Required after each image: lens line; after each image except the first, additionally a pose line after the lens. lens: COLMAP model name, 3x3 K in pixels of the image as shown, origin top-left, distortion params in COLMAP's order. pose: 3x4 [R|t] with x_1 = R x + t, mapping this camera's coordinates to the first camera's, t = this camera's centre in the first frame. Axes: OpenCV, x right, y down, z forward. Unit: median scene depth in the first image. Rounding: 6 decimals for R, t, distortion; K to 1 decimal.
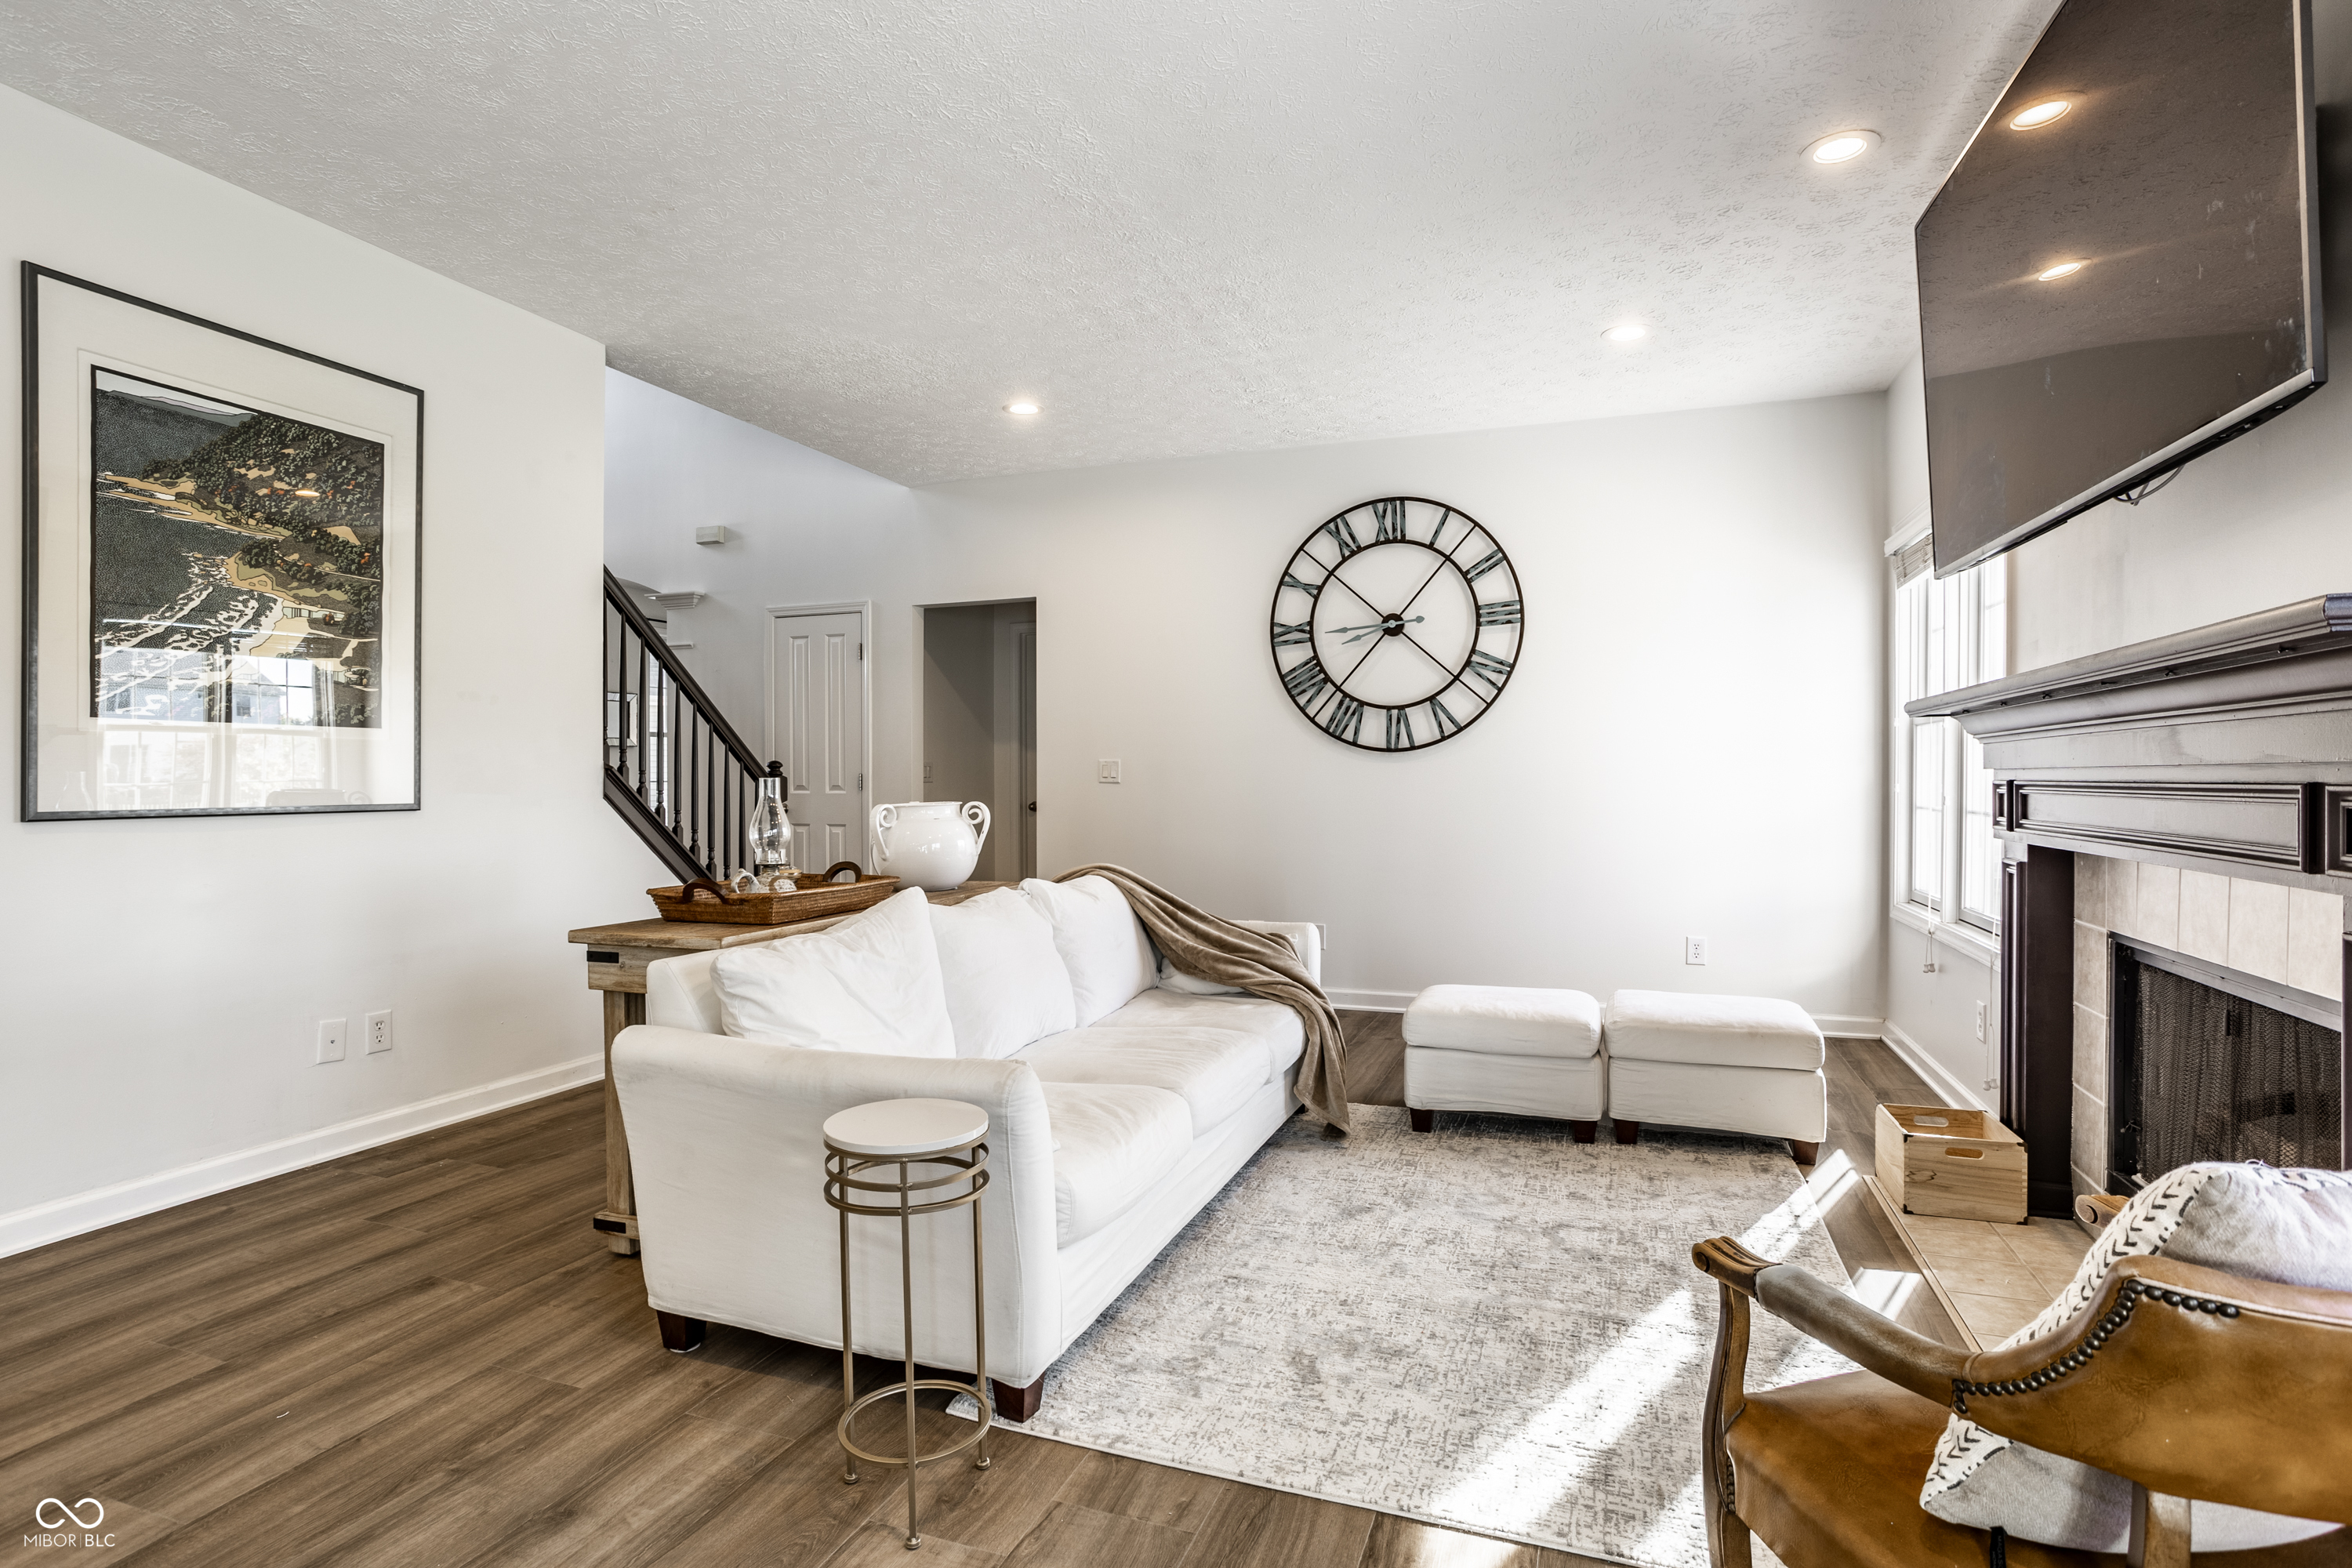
lens RADIAL K [[1198.9, 0, 1186.7], [0, 1198.9, 769.8], [0, 0, 1]] dist [-0.032353, 0.020360]
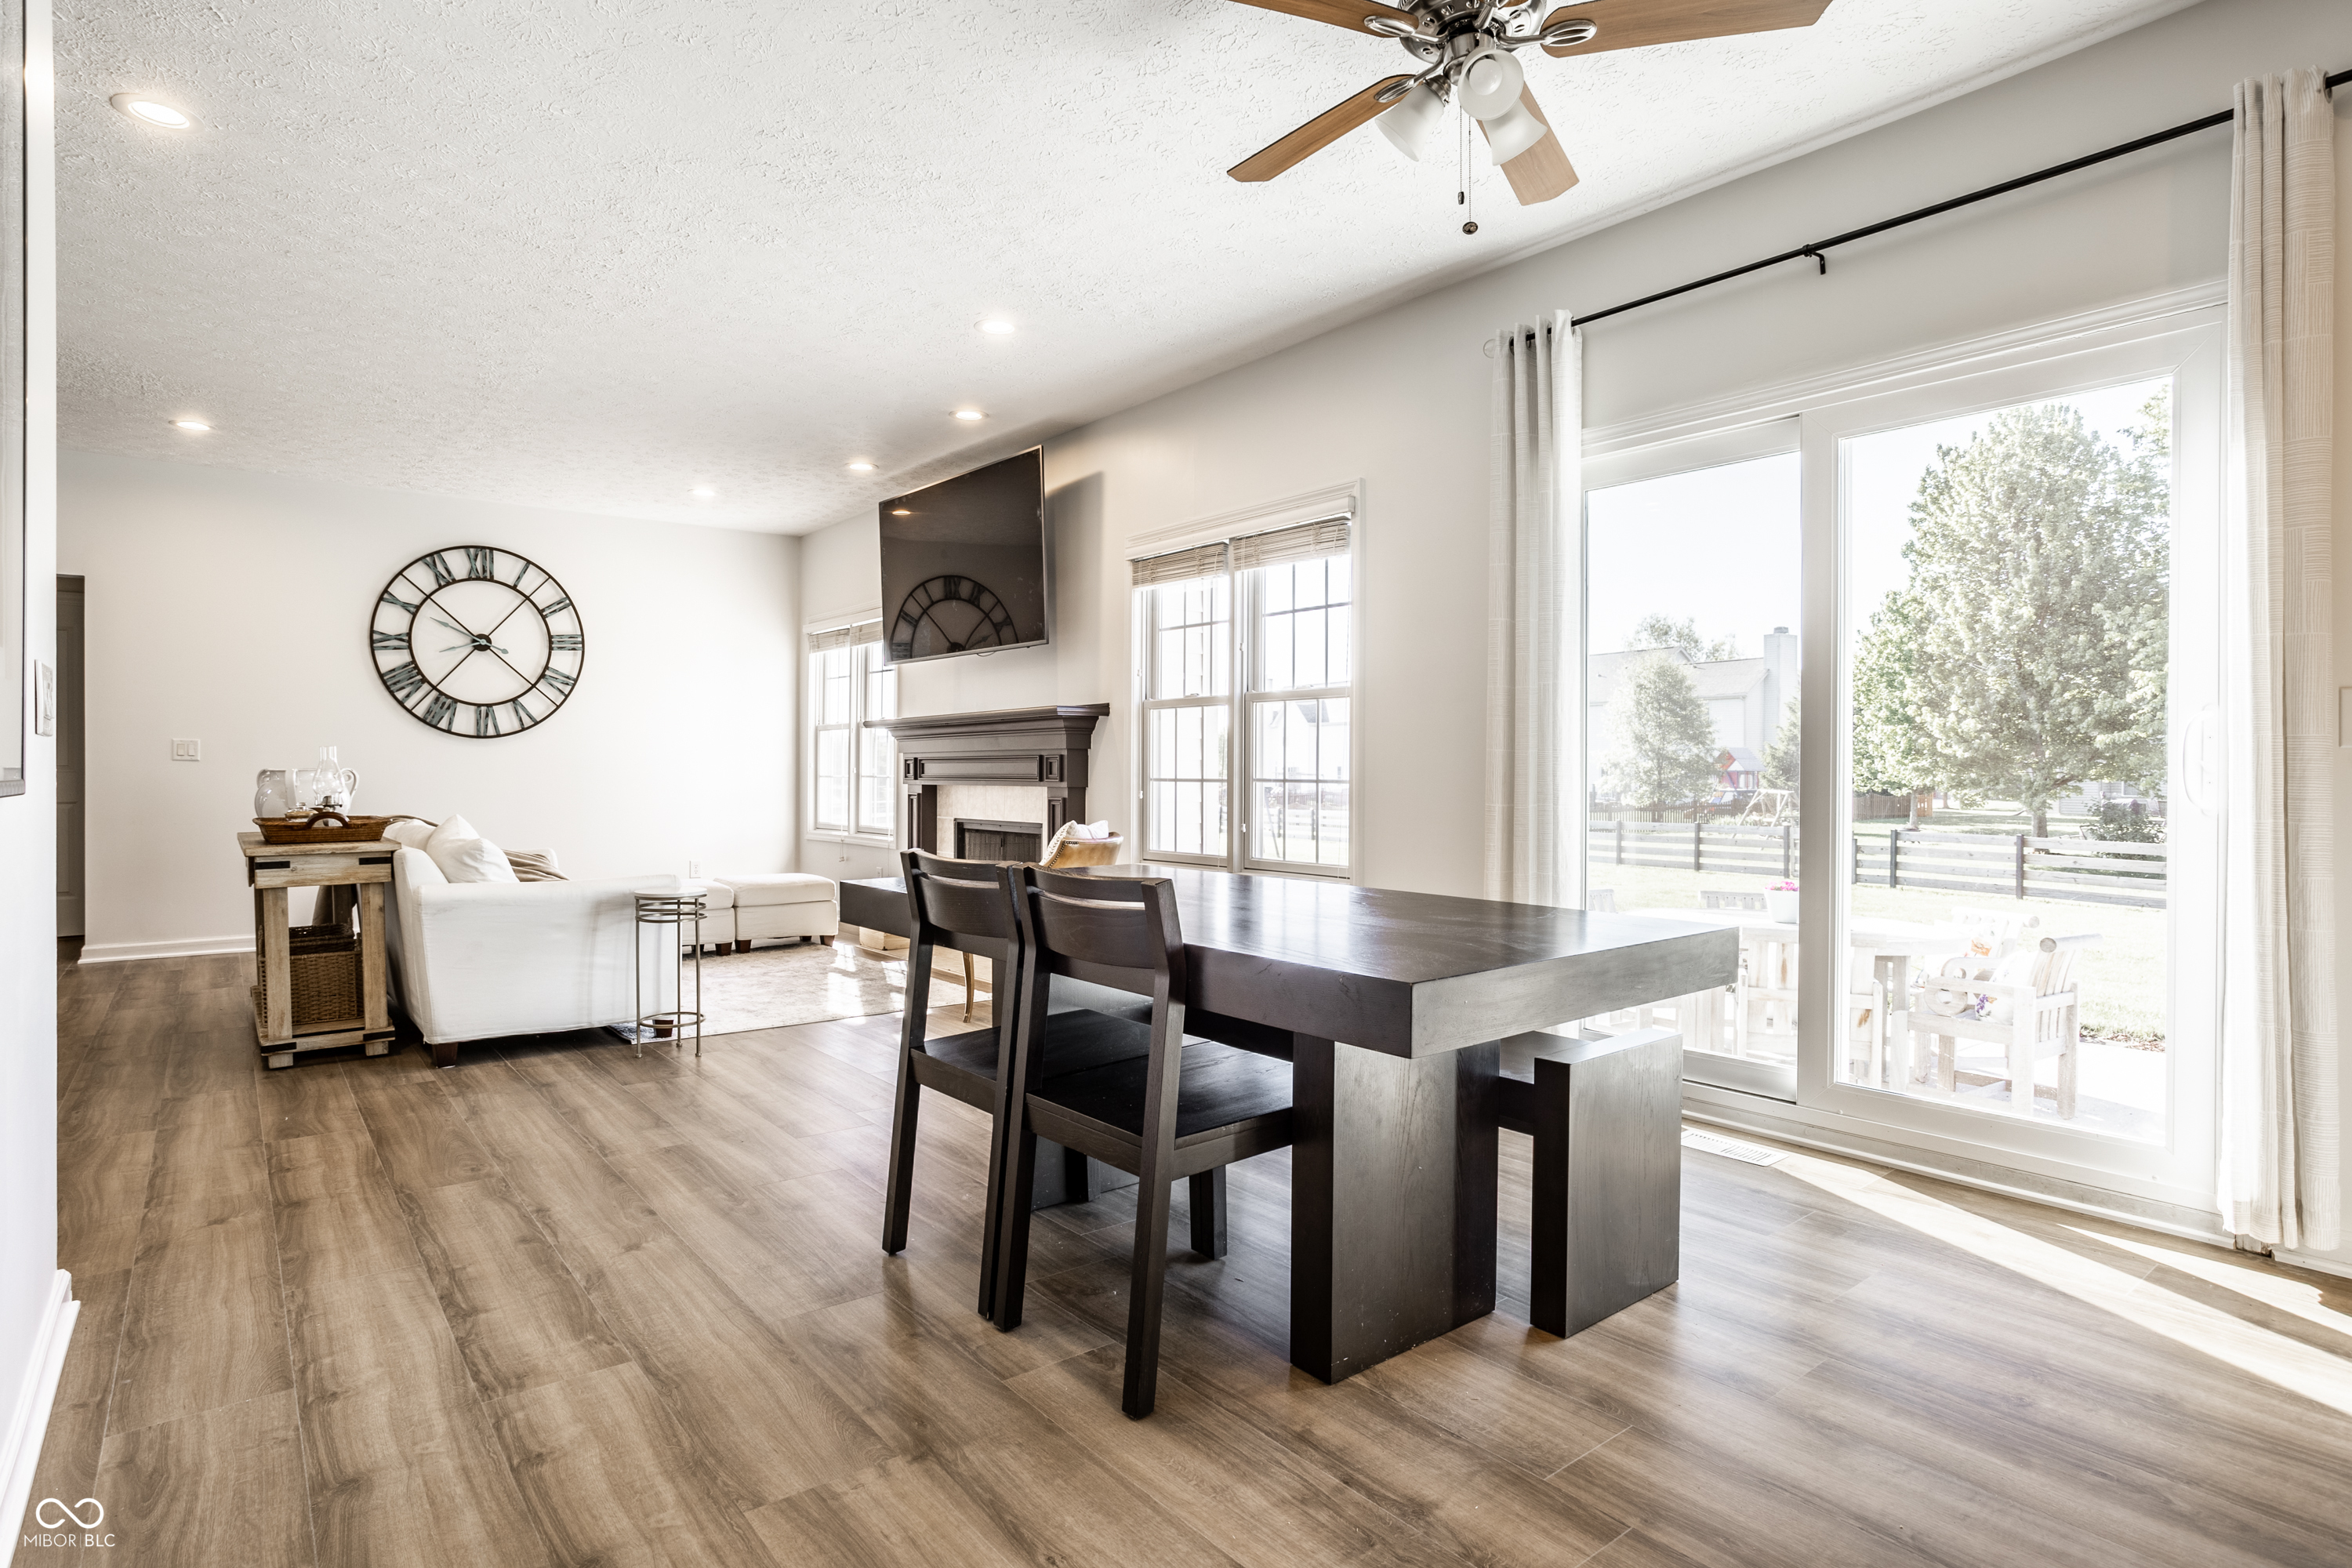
lens RADIAL K [[1236.7, 0, 1161.6], [0, 1236.7, 781.2], [0, 0, 1]] dist [-0.035951, 0.017713]
pose [[0.538724, -0.003459, 0.842475, -0.574620], [-0.005142, 0.999959, 0.007394, 0.018994], [-0.842466, -0.008315, 0.538685, -0.371925]]
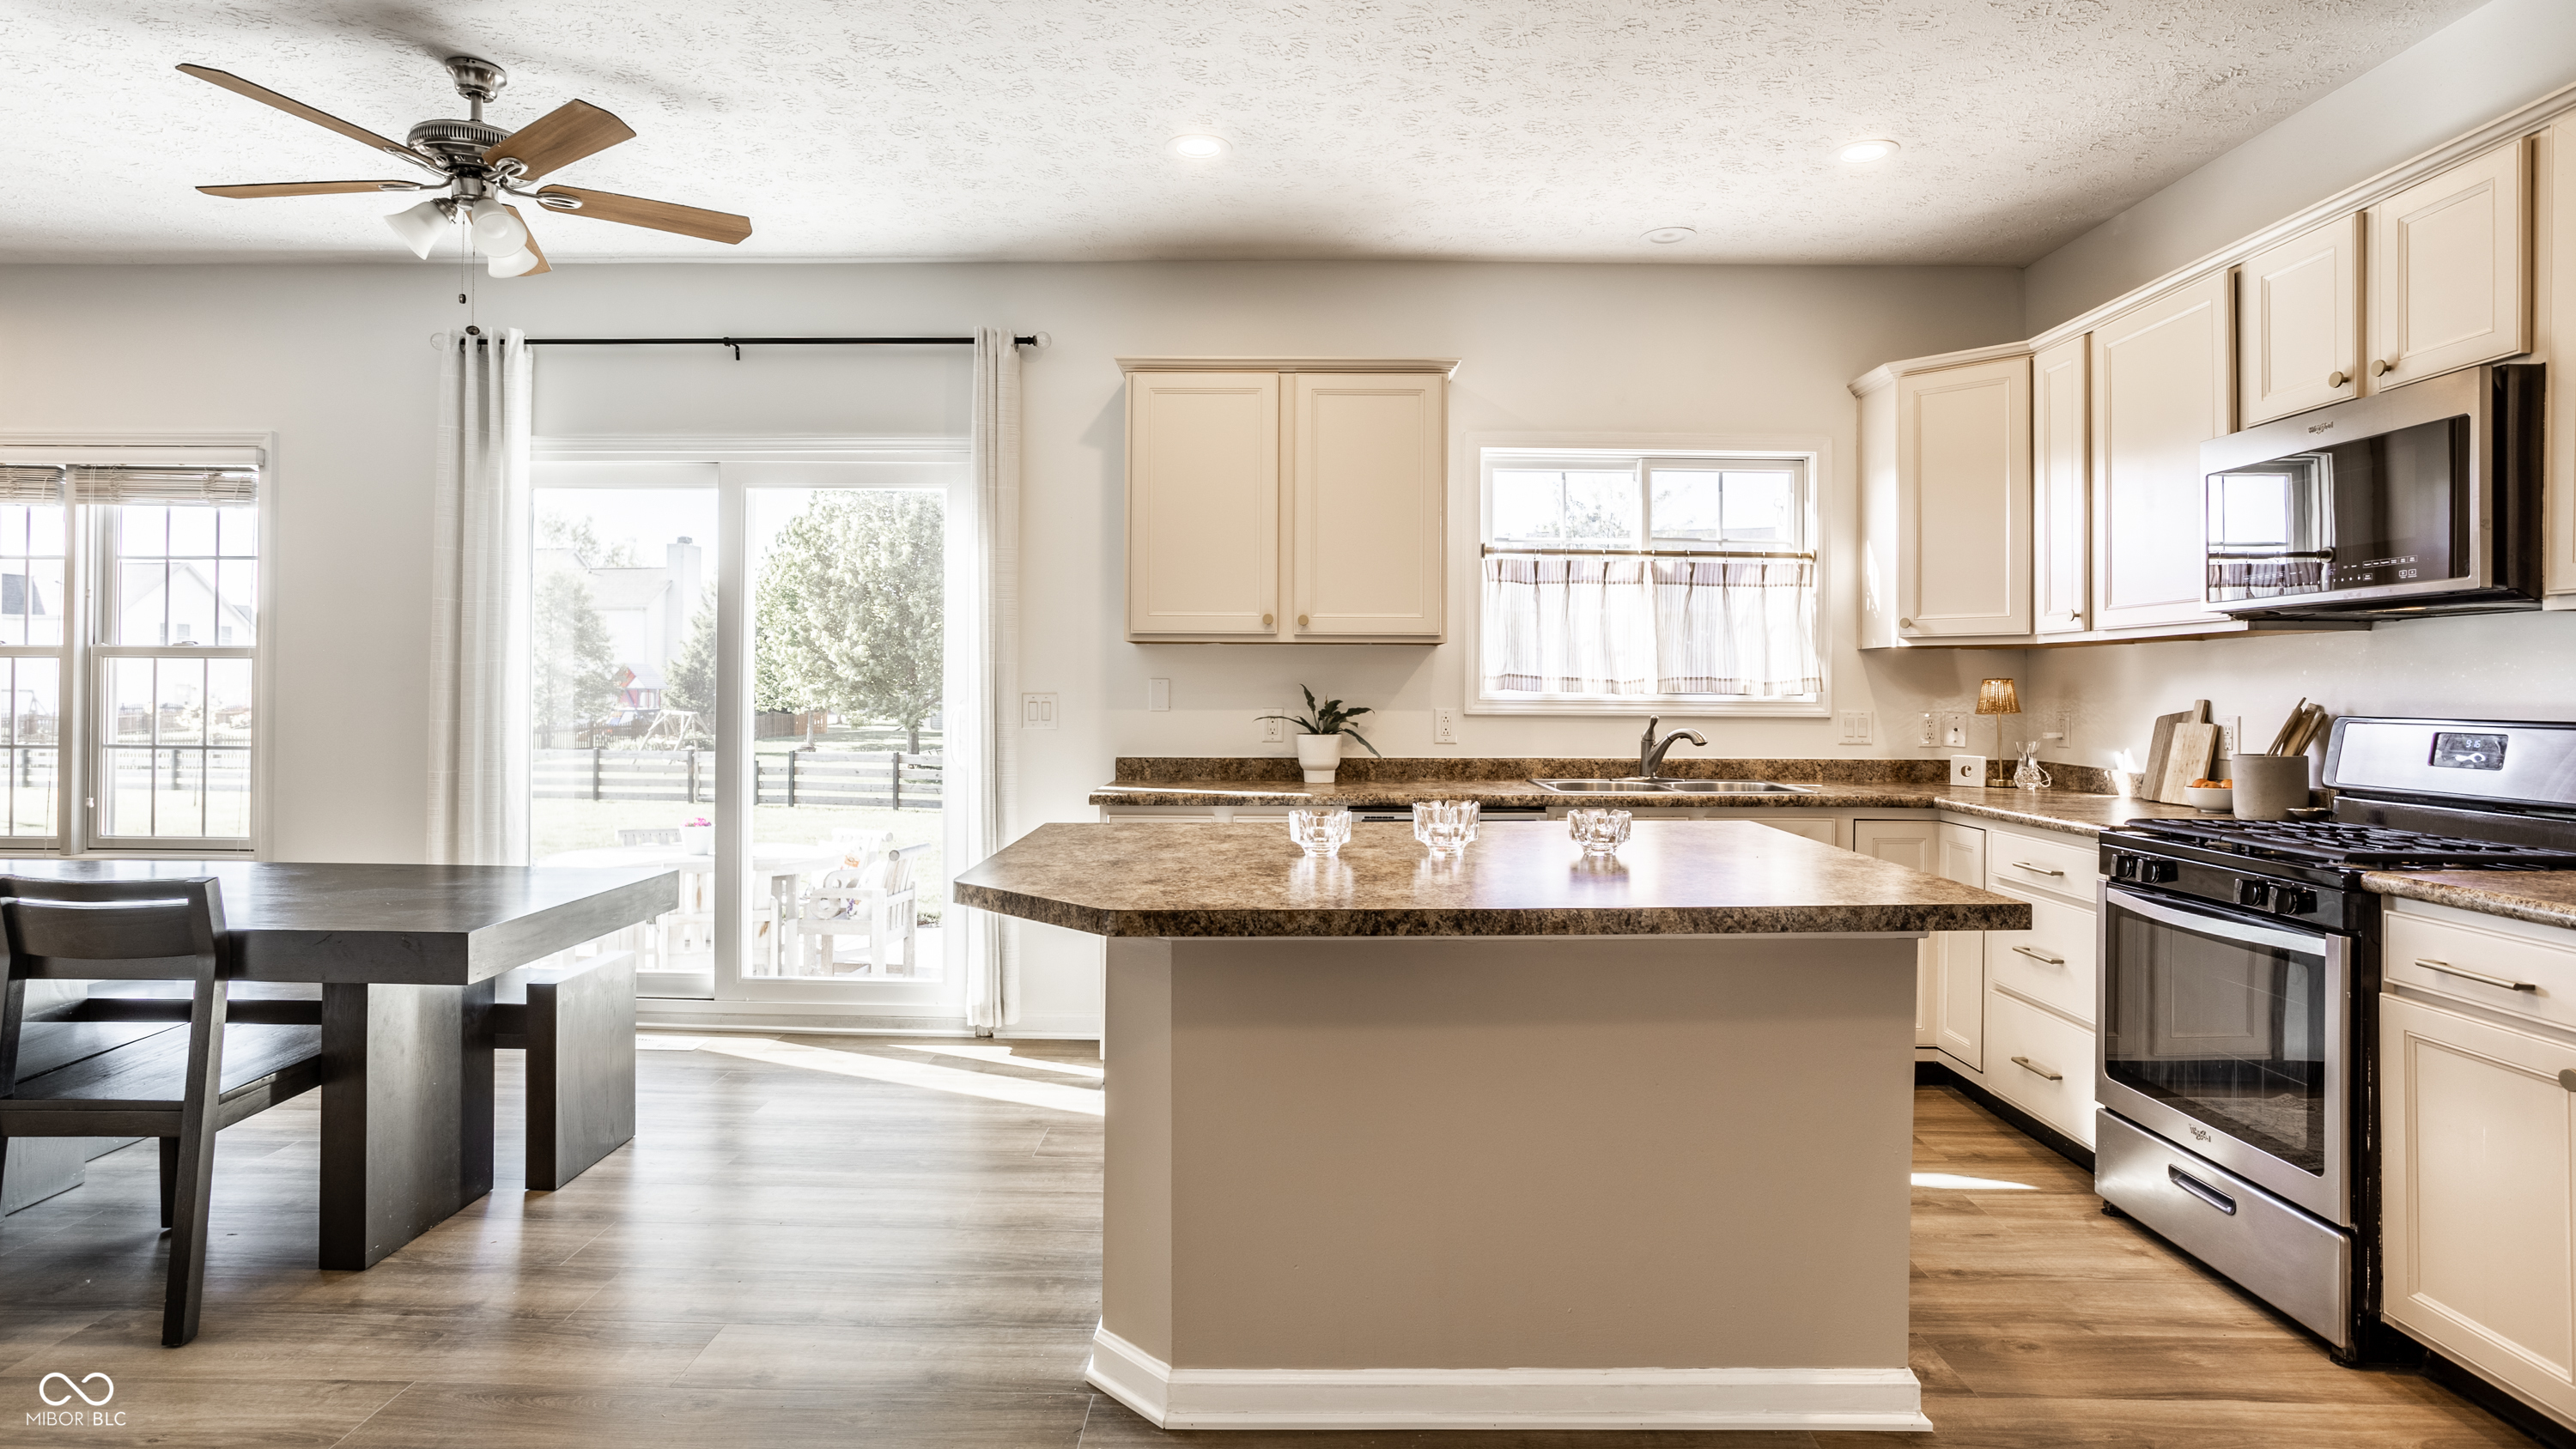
lens RADIAL K [[1368.4, 0, 1297.9], [0, 1368.4, 686.4], [0, 0, 1]] dist [-0.028891, 0.008135]
pose [[-0.317228, 0.002038, 0.948347, -0.829758], [-0.006904, 0.999966, -0.004458, -0.016134], [-0.948324, -0.007962, -0.317204, -0.387295]]
